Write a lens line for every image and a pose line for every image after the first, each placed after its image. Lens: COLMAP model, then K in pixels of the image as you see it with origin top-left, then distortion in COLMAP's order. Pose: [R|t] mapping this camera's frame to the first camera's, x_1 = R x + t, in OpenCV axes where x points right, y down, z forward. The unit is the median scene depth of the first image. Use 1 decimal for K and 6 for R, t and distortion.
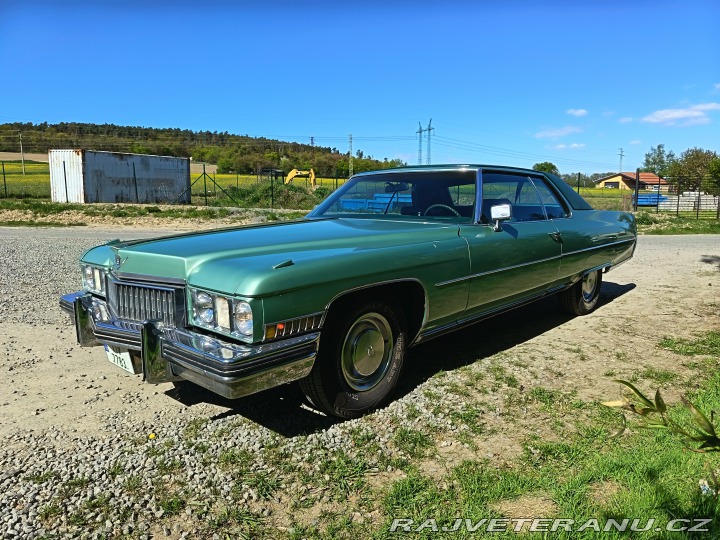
lens RADIAL K [[496.8, 0, 360.8], [0, 496.8, 266.4], [0, 0, 1]] dist [0.020016, -0.008730]
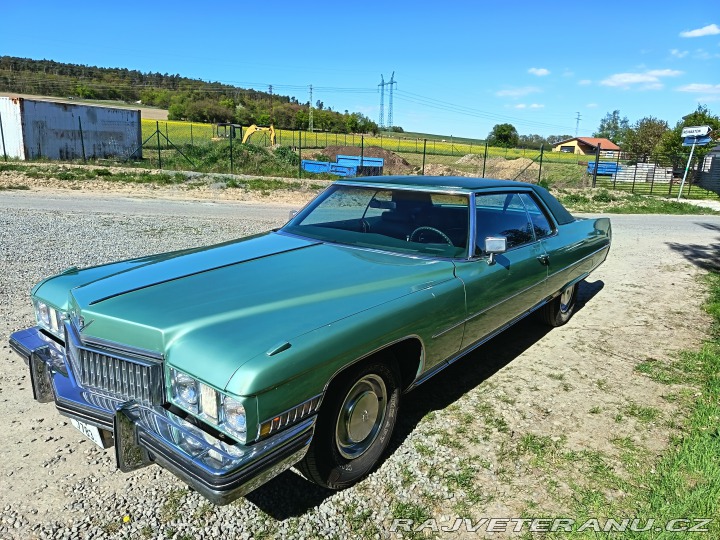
lens RADIAL K [[496.8, 0, 358.7], [0, 496.8, 271.2], [0, 0, 1]] dist [0.020016, -0.008730]
pose [[0.996569, 0.017477, 0.080905, -0.061604], [-0.025109, 0.995227, 0.094305, -0.159705], [-0.078870, -0.096013, 0.992250, 0.085584]]
